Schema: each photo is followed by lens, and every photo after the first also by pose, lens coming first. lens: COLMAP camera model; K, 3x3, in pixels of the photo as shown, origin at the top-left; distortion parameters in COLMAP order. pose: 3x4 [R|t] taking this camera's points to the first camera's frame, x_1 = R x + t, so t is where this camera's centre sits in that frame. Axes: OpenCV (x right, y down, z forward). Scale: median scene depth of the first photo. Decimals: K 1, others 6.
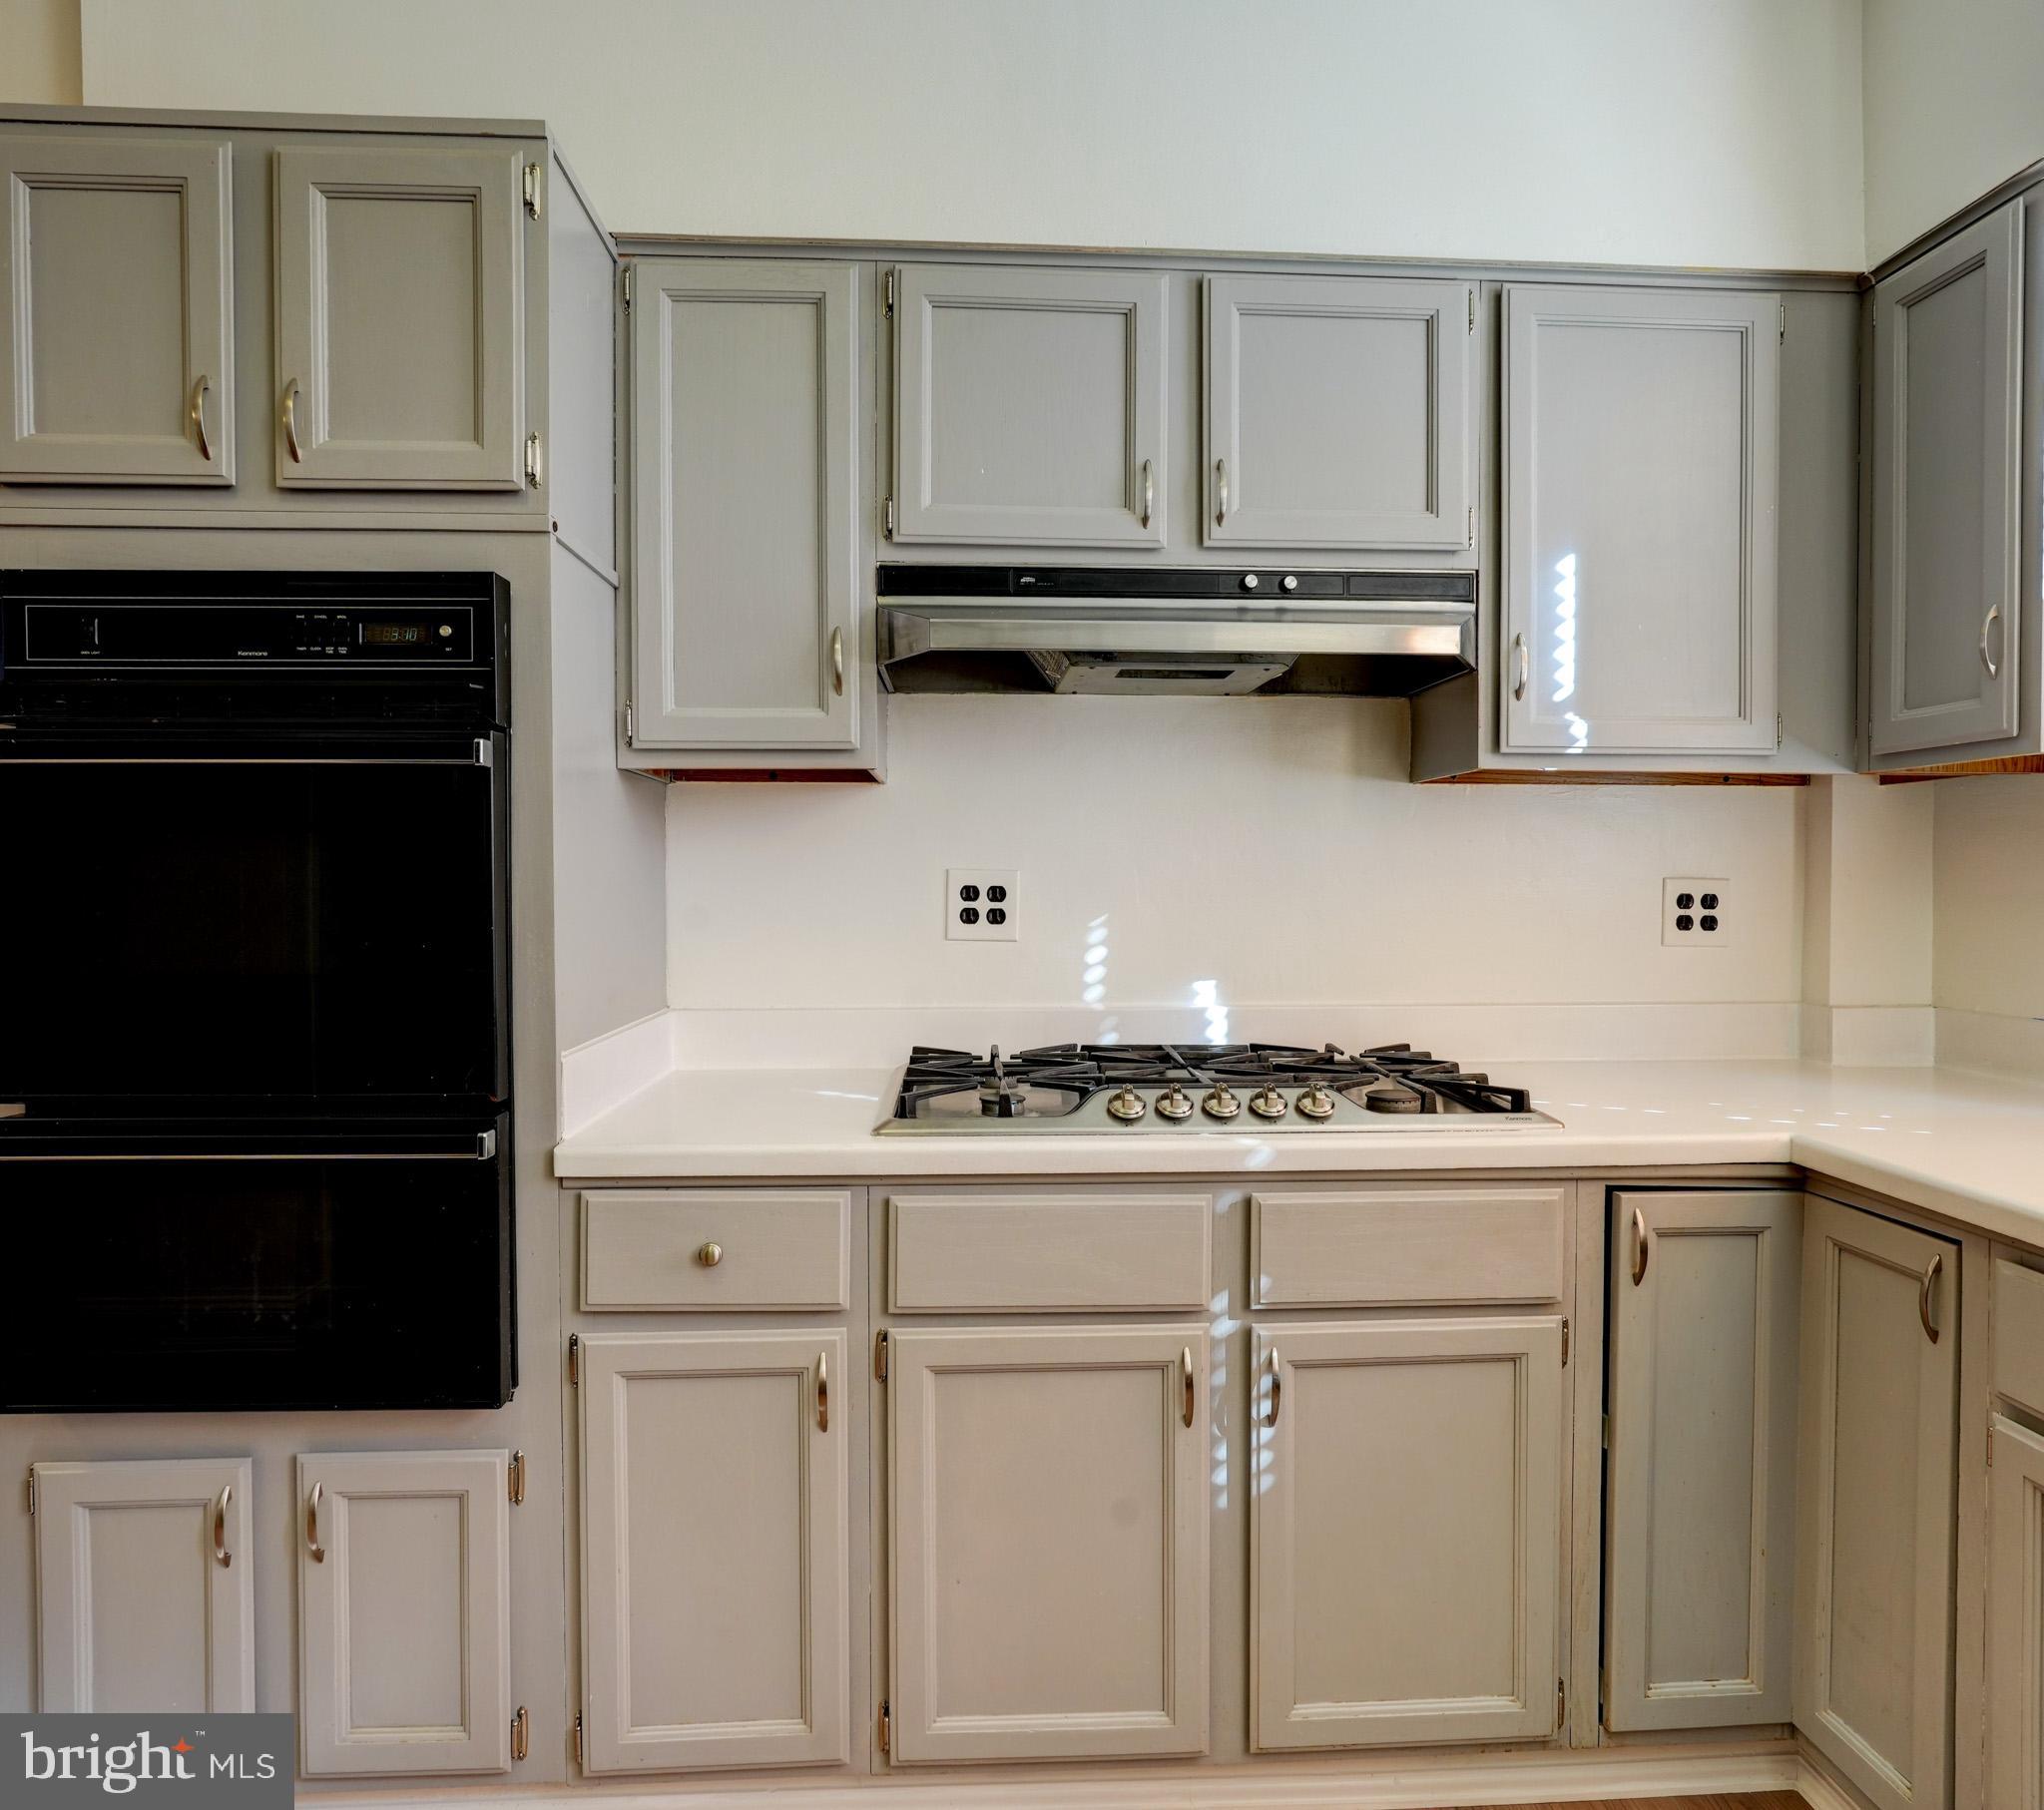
lens RADIAL K [[1274.6, 0, 1033.9], [0, 1274.6, 906.3], [0, 0, 1]] dist [-0.024688, 0.015782]
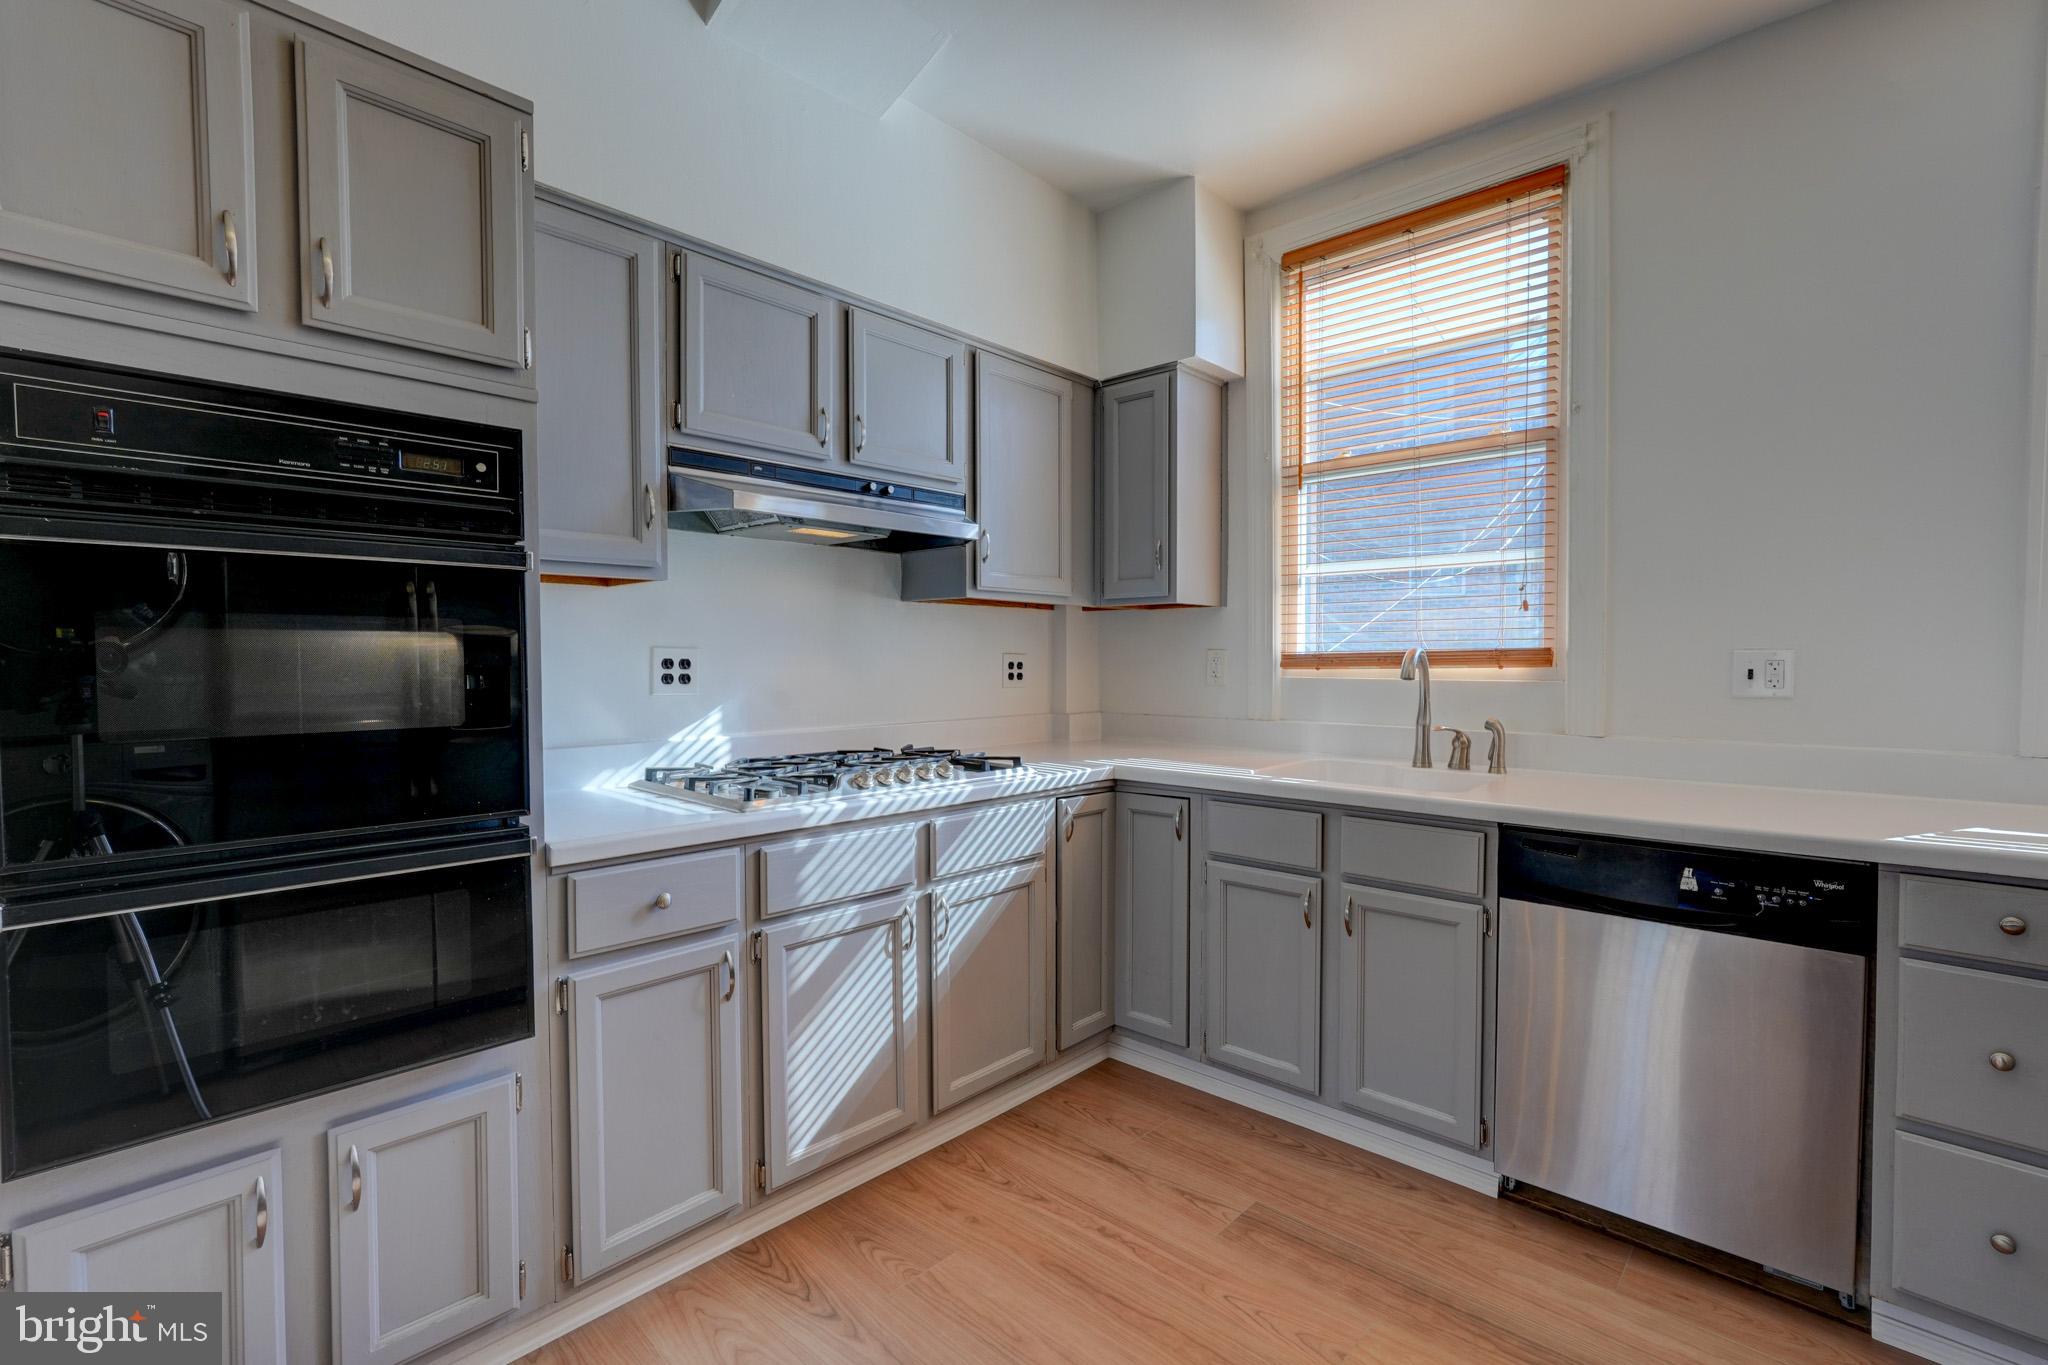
lens RADIAL K [[918.9, 0, 1024.7], [0, 918.9, 684.2], [0, 0, 1]] dist [-0.014482, 0.008957]
pose [[0.722158, -0.021728, 0.691387, -0.658280], [0.015011, 0.999763, 0.015740, 0.004019], [-0.691565, -0.000988, 0.722314, -0.085719]]
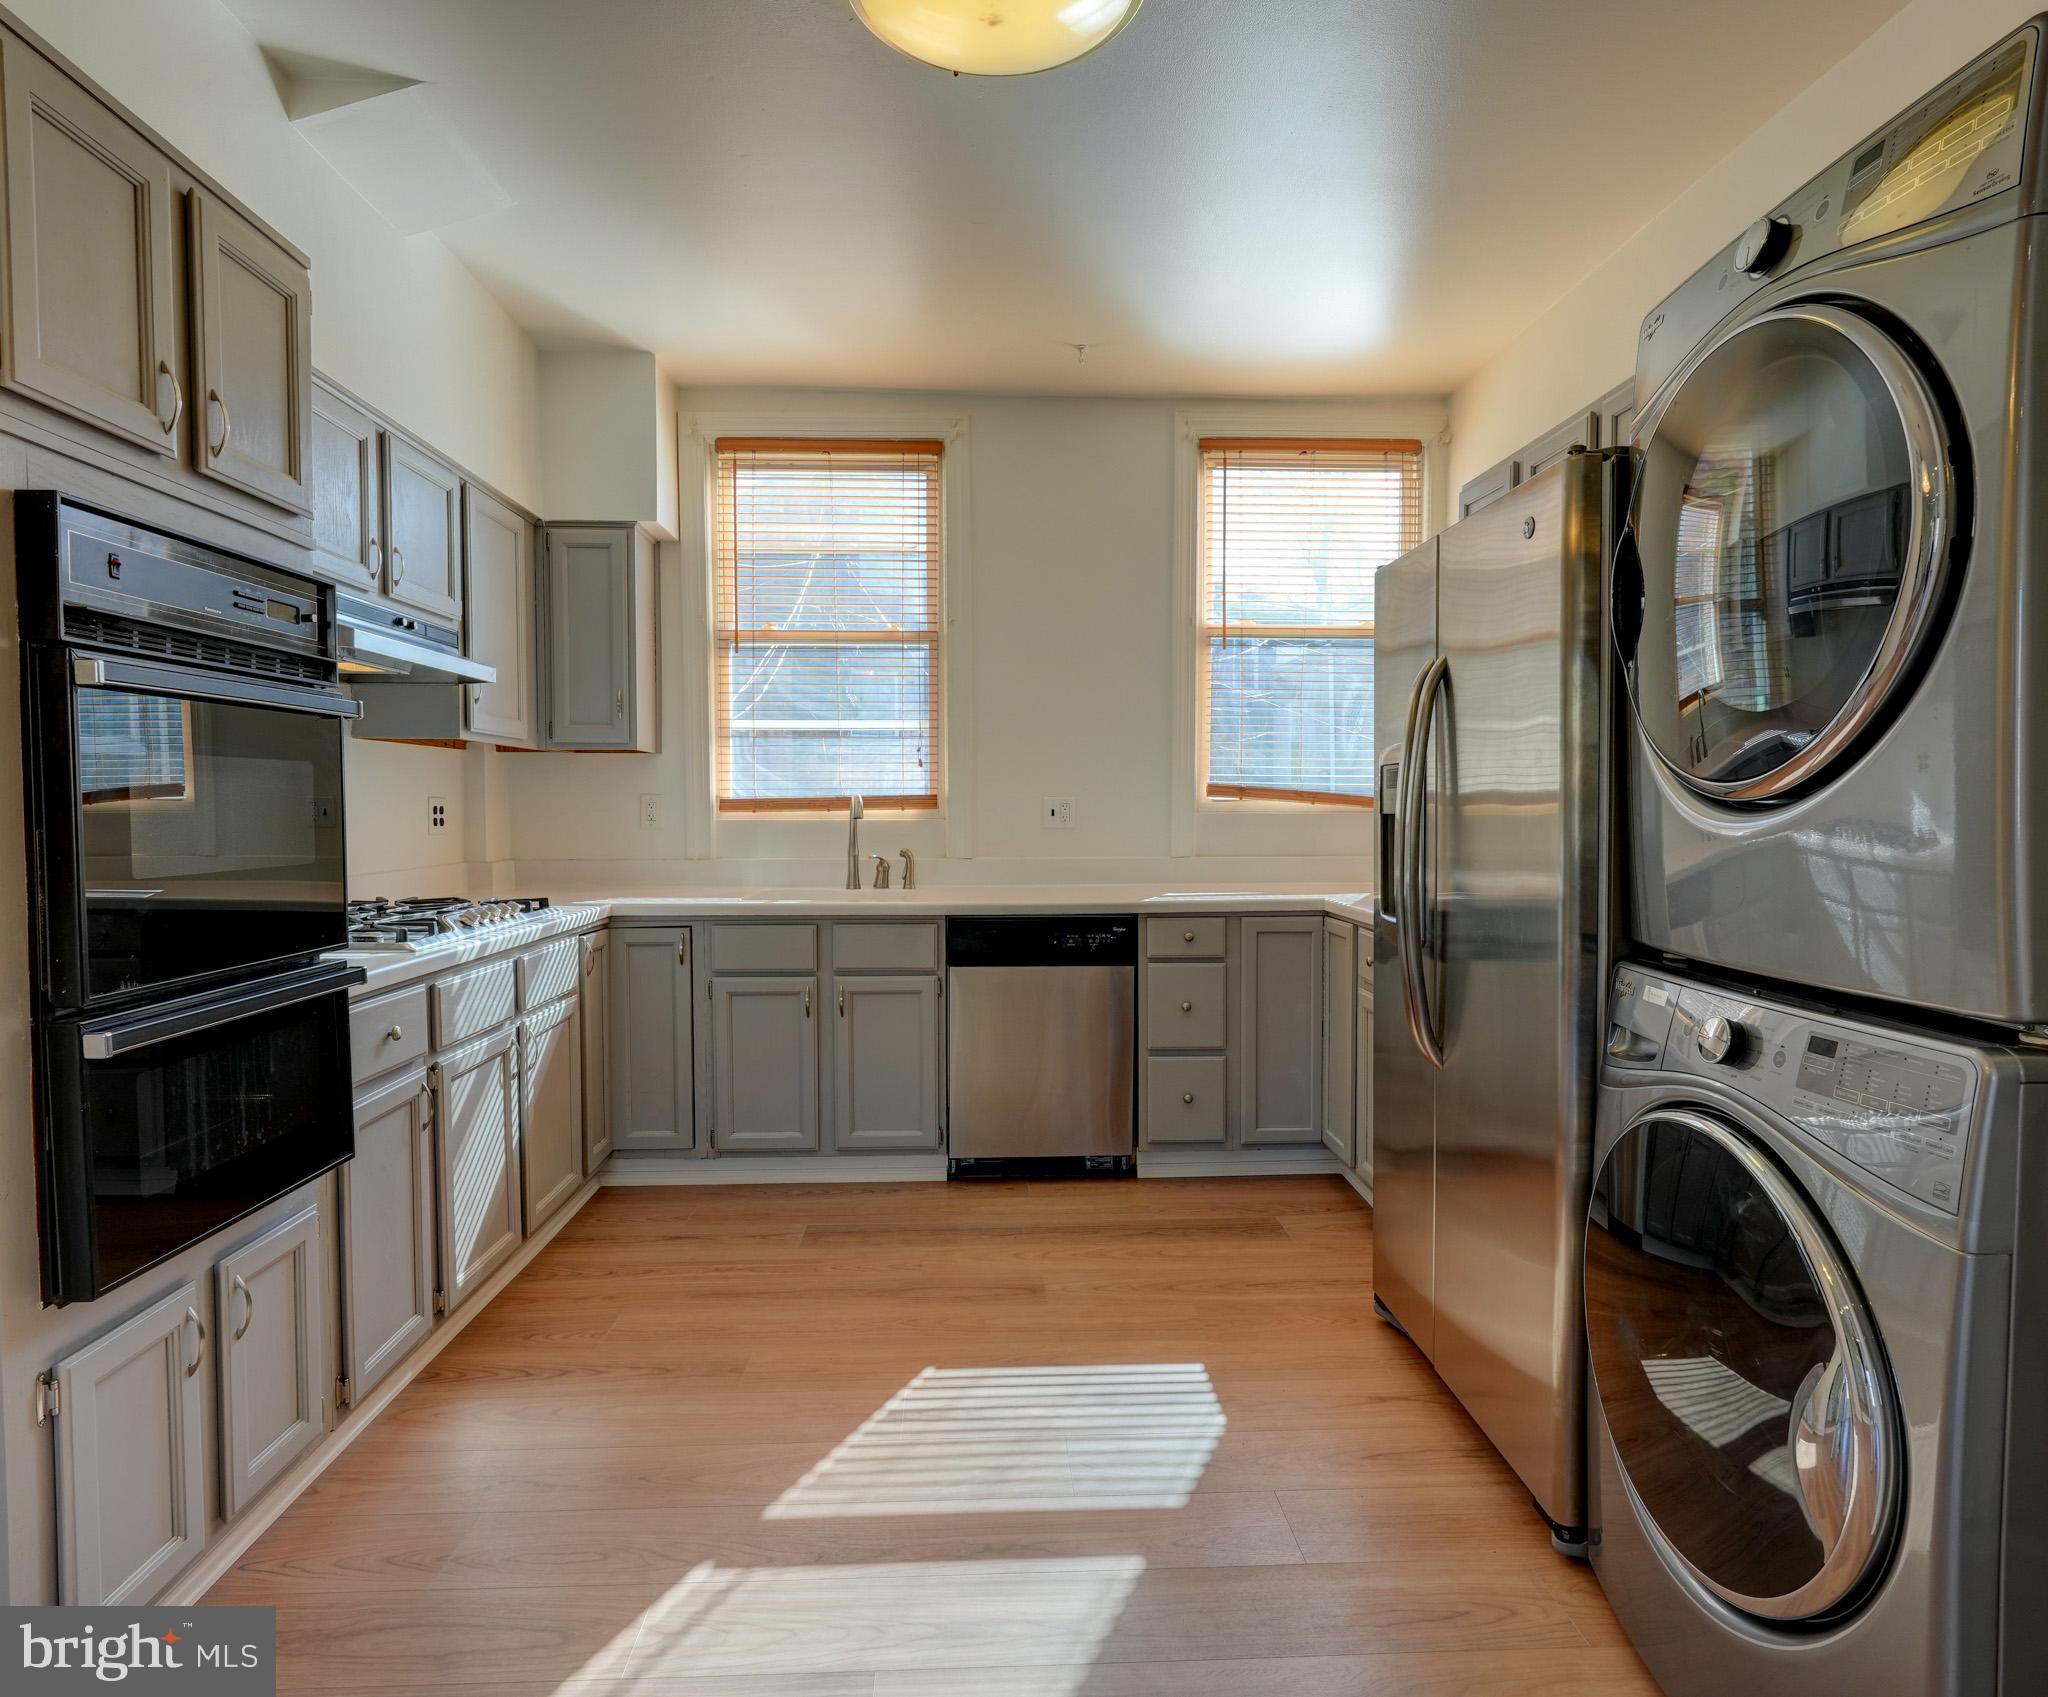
lens RADIAL K [[1160.0, 0, 1013.0], [0, 1160.0, 851.7], [0, 0, 1]] dist [0.000259, -0.000423]
pose [[0.019400, -0.042931, 0.998890, -1.589814], [0.019663, 0.998901, 0.042550, 0.001253], [-0.999618, 0.018815, 0.020223, 0.186552]]
